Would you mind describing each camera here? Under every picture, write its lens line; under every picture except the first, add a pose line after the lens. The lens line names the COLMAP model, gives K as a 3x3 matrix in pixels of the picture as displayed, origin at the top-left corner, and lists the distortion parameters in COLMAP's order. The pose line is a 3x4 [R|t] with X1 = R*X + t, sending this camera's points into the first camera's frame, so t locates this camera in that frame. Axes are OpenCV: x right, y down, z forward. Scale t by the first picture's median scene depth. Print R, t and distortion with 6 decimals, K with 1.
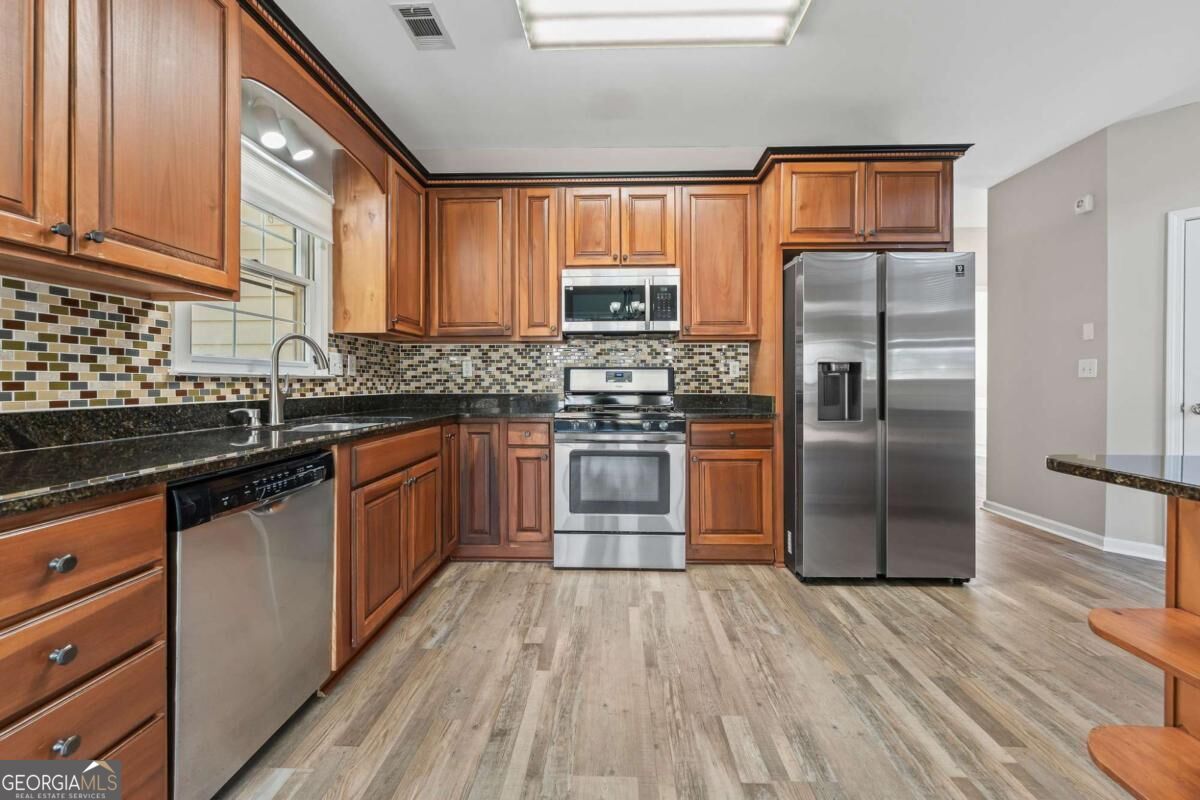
lens RADIAL K [[486.6, 0, 608.2], [0, 486.6, 382.8], [0, 0, 1]] dist [0.001022, 0.000887]
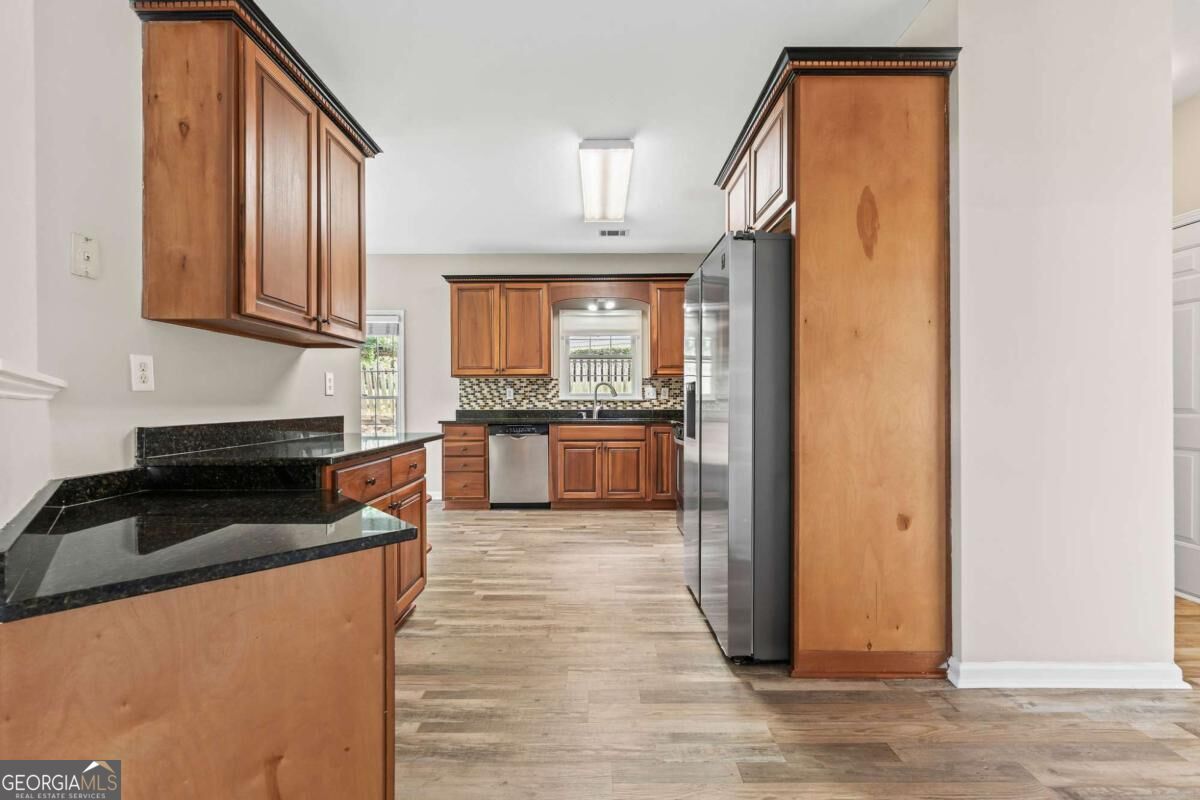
lens RADIAL K [[486.6, 0, 600.9], [0, 486.6, 404.7], [0, 0, 1]] dist [0.001022, 0.000887]
pose [[0.030345, -0.001645, -0.999538, 2.178790], [0.001255, 0.999998, -0.001608, 0.017486], [0.999539, -0.001206, 0.030347, 1.128486]]
